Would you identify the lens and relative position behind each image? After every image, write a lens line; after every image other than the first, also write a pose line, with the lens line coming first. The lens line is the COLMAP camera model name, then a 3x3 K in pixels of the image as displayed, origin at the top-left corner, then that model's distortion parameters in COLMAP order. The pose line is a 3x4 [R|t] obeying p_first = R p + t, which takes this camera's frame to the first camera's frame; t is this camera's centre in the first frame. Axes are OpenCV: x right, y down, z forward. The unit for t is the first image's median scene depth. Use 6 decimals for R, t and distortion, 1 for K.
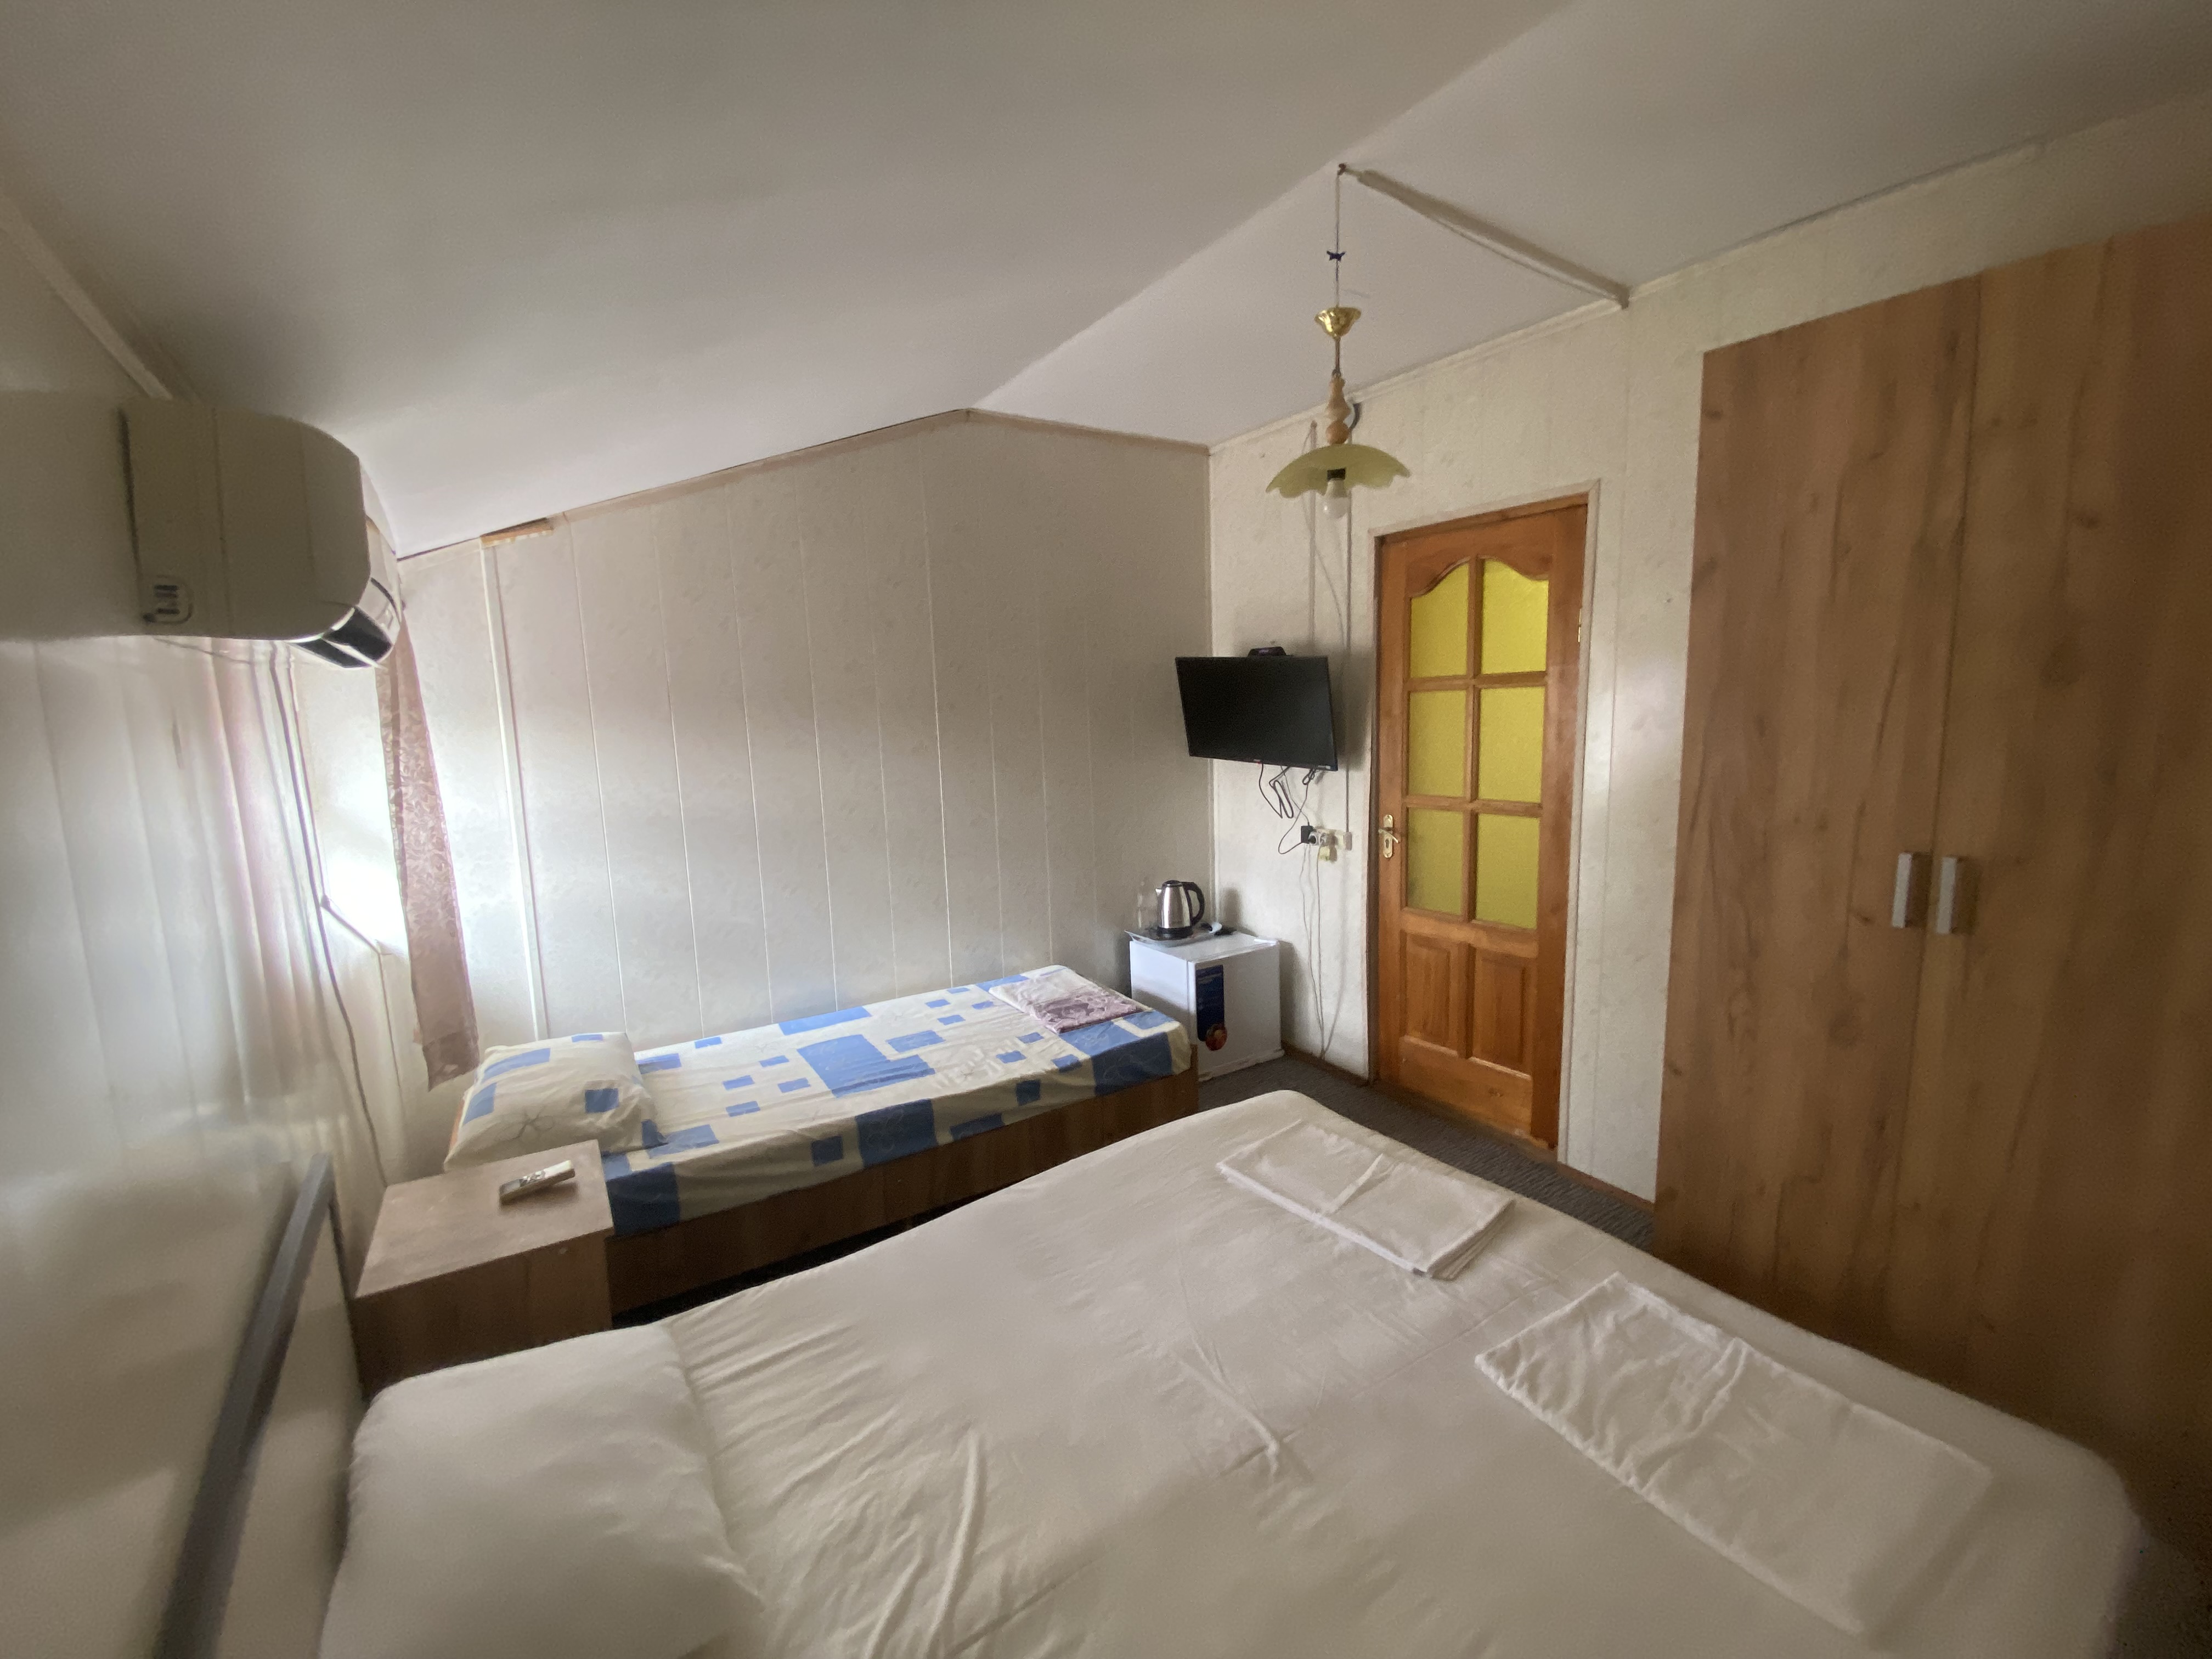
lens RADIAL K [[900.4, 0, 1095.6], [0, 900.4, 825.8], [0, 0, 1]] dist [0.003855, -0.006045]
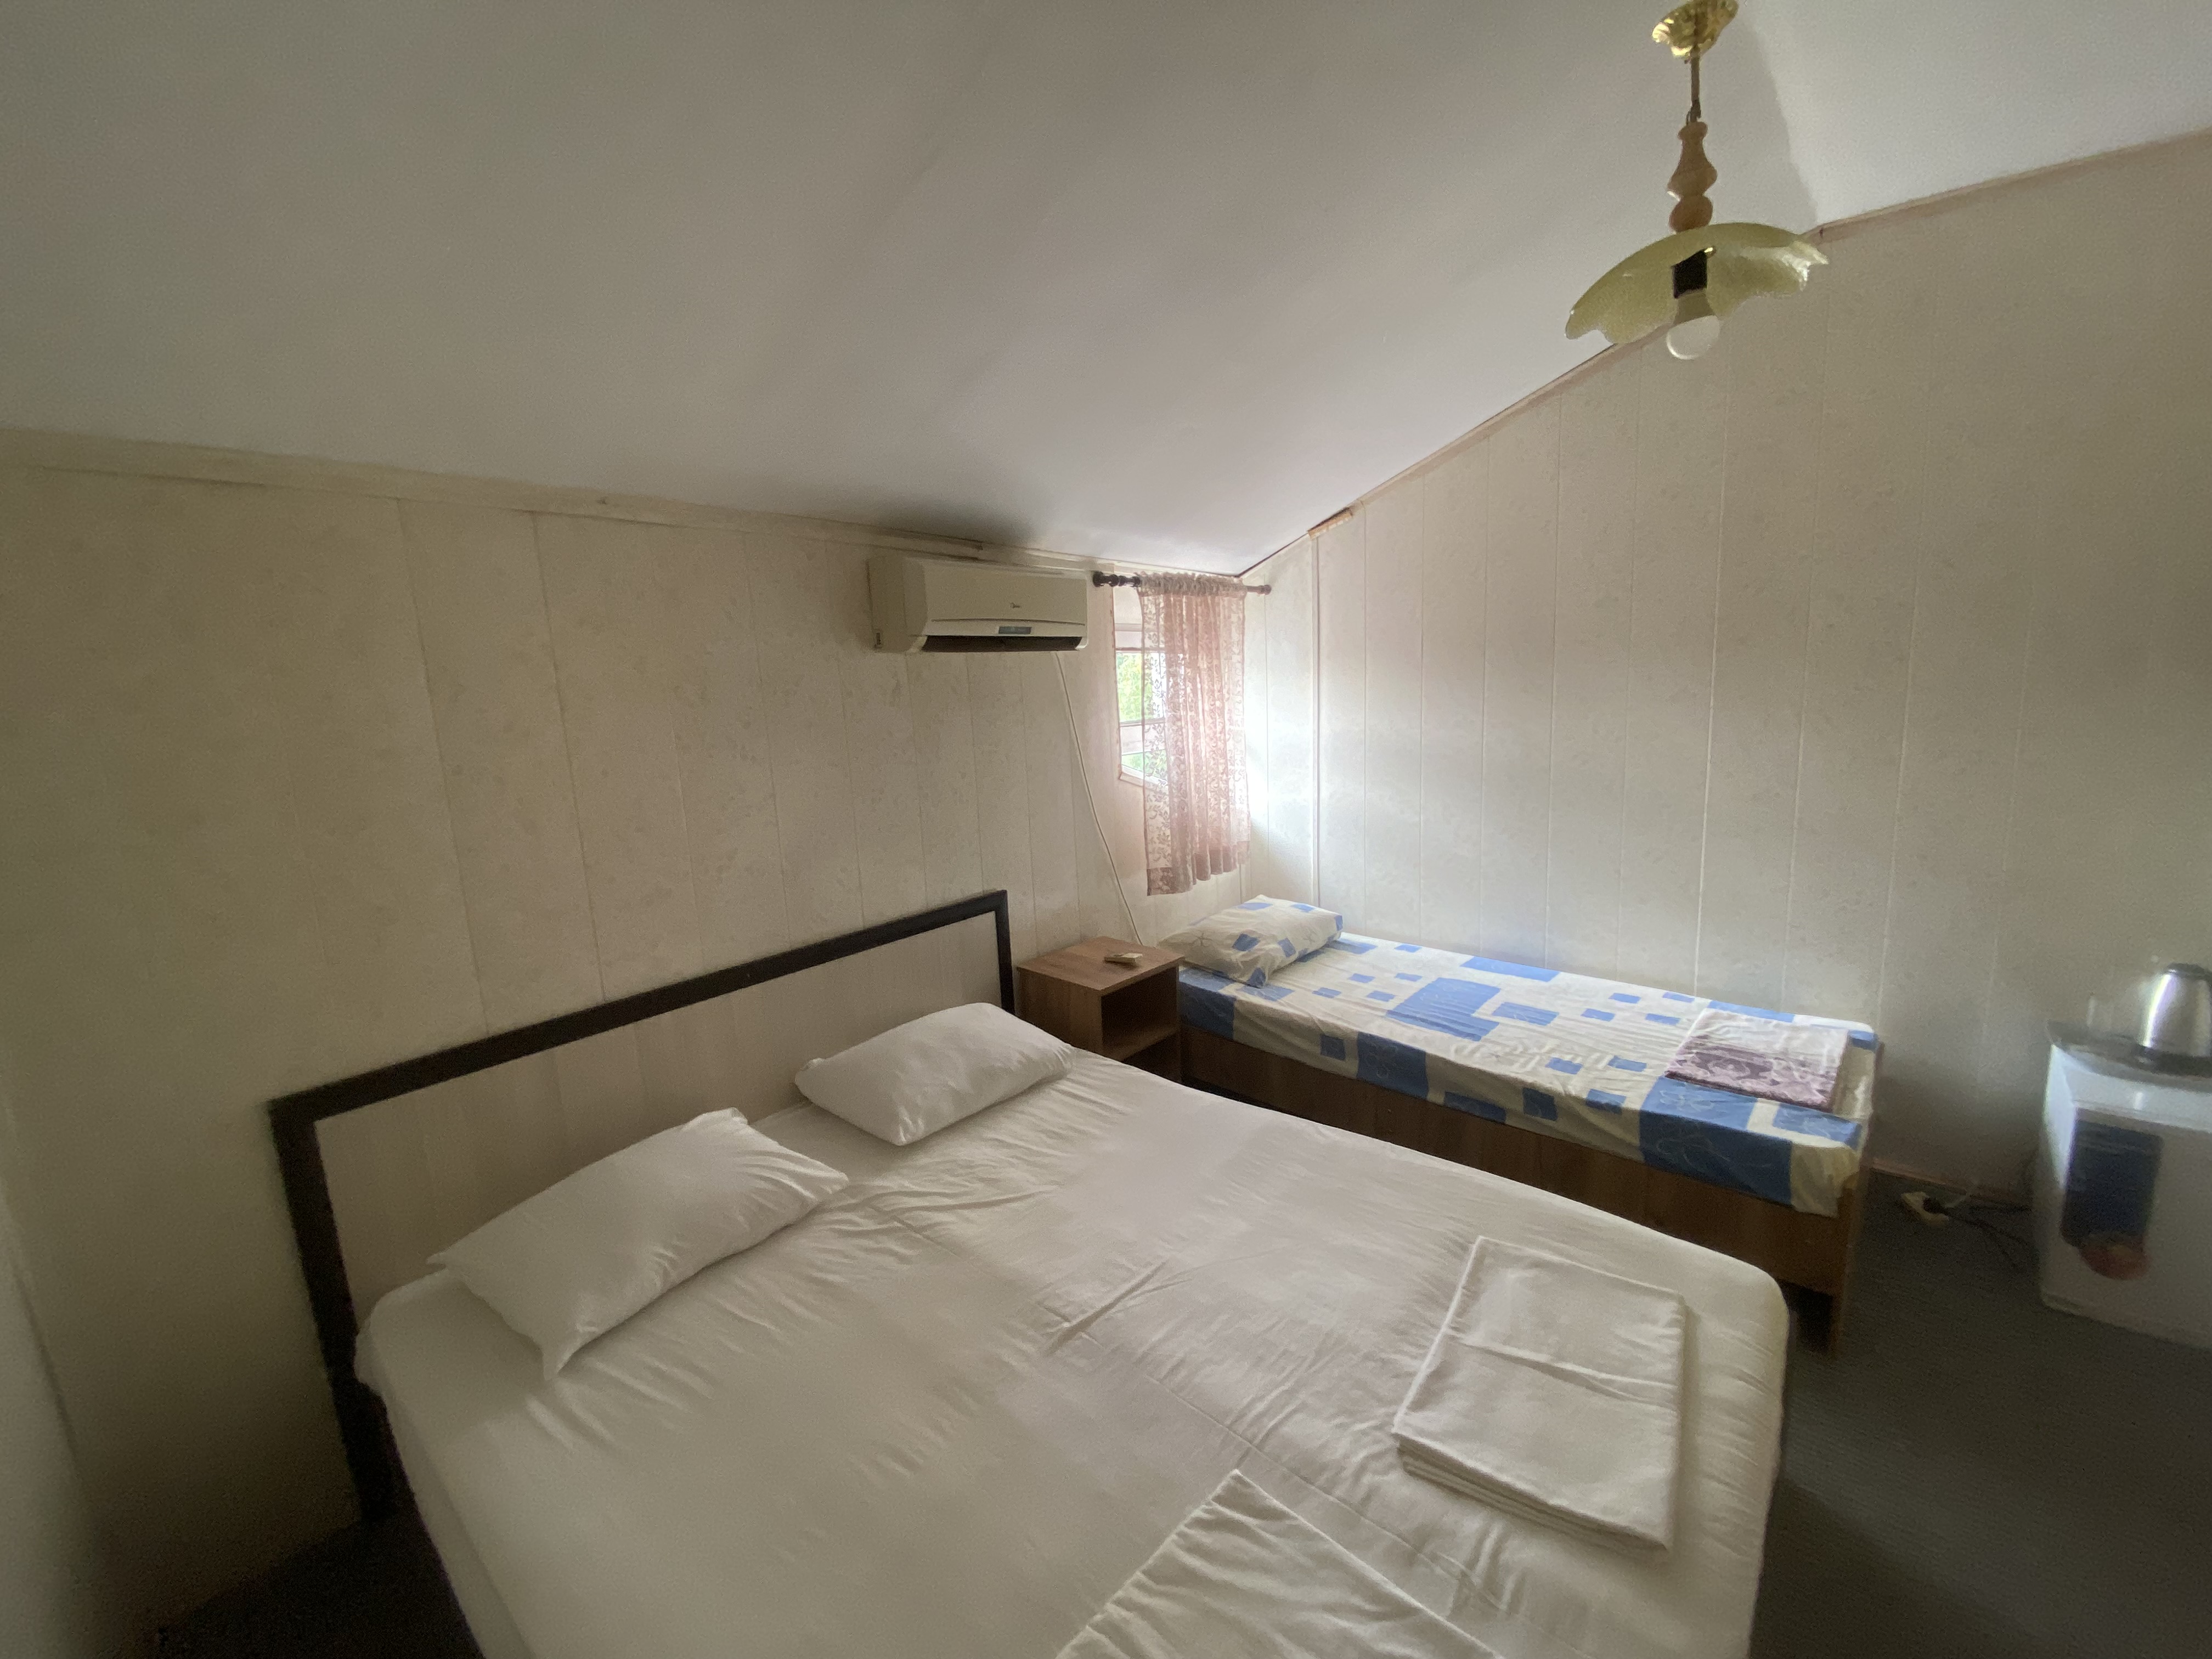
lens RADIAL K [[900.4, 0, 1102.0], [0, 900.4, 810.9], [0, 0, 1]] dist [0.003855, -0.006045]
pose [[0.260561, 0.165632, -0.951144, 0.596417], [-0.096669, 0.984699, 0.144993, -0.068733], [0.960606, 0.054166, 0.272586, 0.339002]]
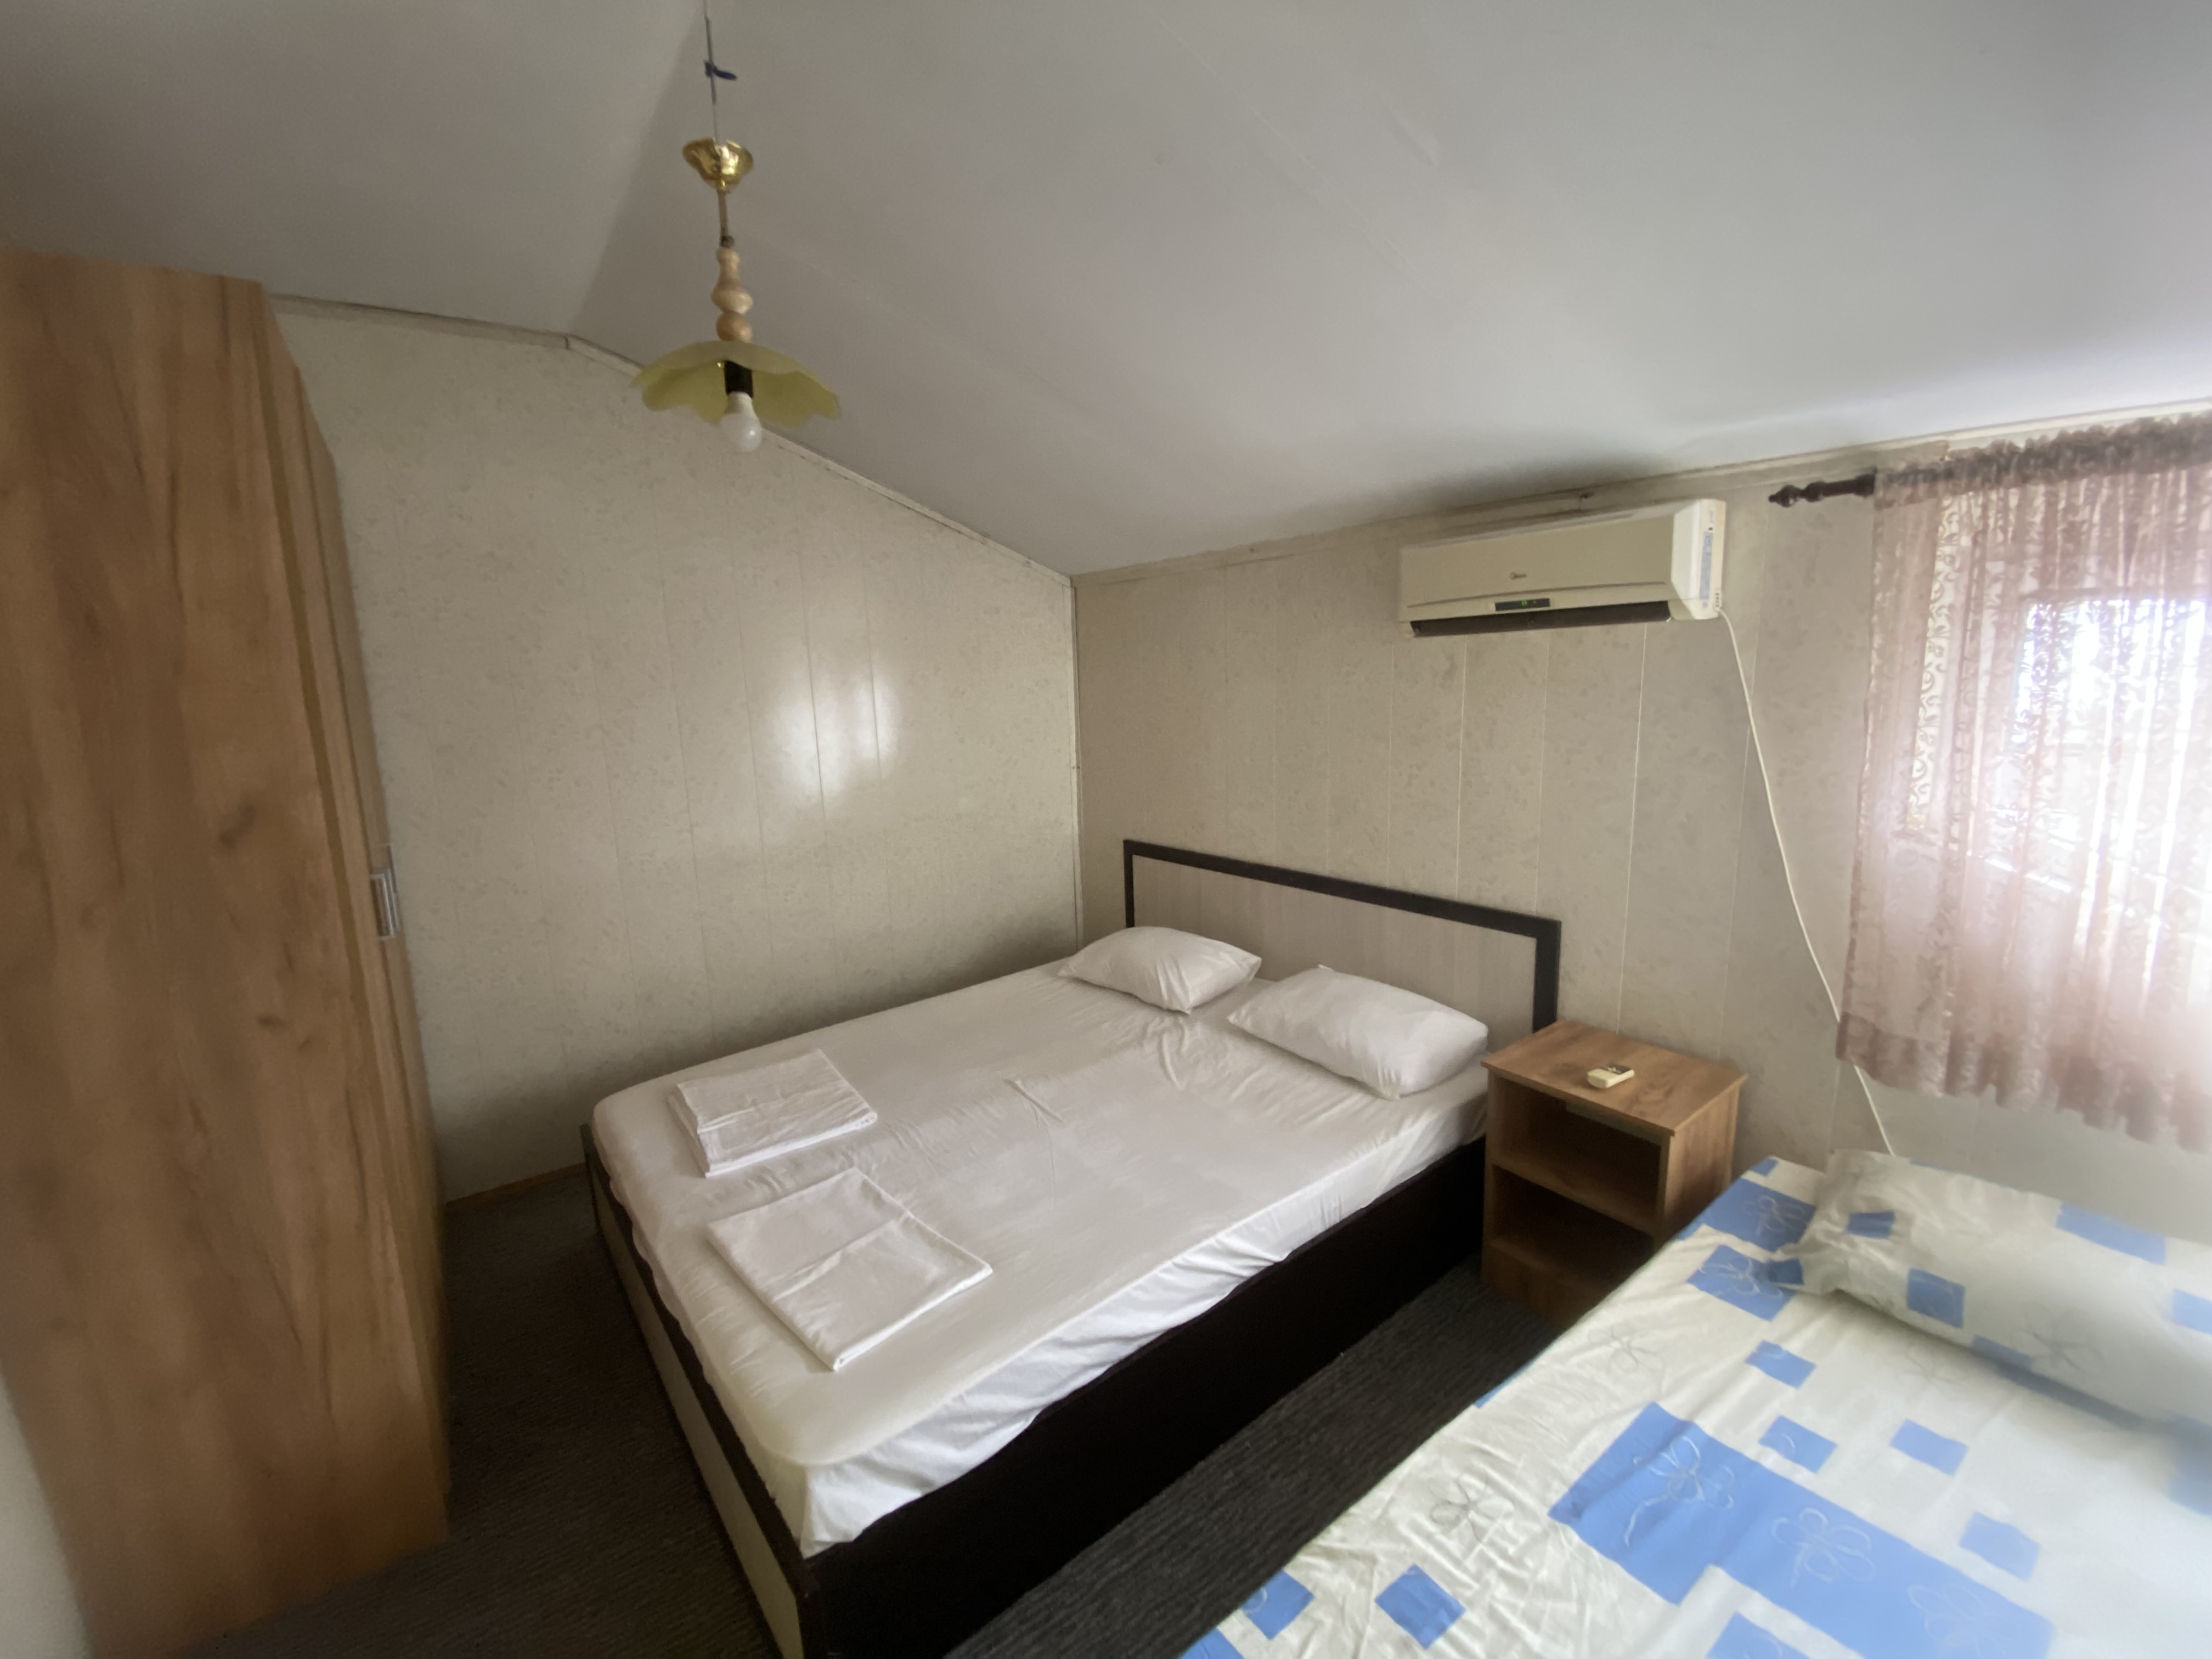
lens RADIAL K [[900.4, 0, 1100.2], [0, 900.4, 820.0], [0, 0, 1]] dist [0.003855, -0.006045]
pose [[-0.995573, 0.080466, -0.048585, 0.033908], [0.062420, 0.952423, 0.298319, -0.193405], [0.070278, 0.293966, -0.953229, 1.311093]]
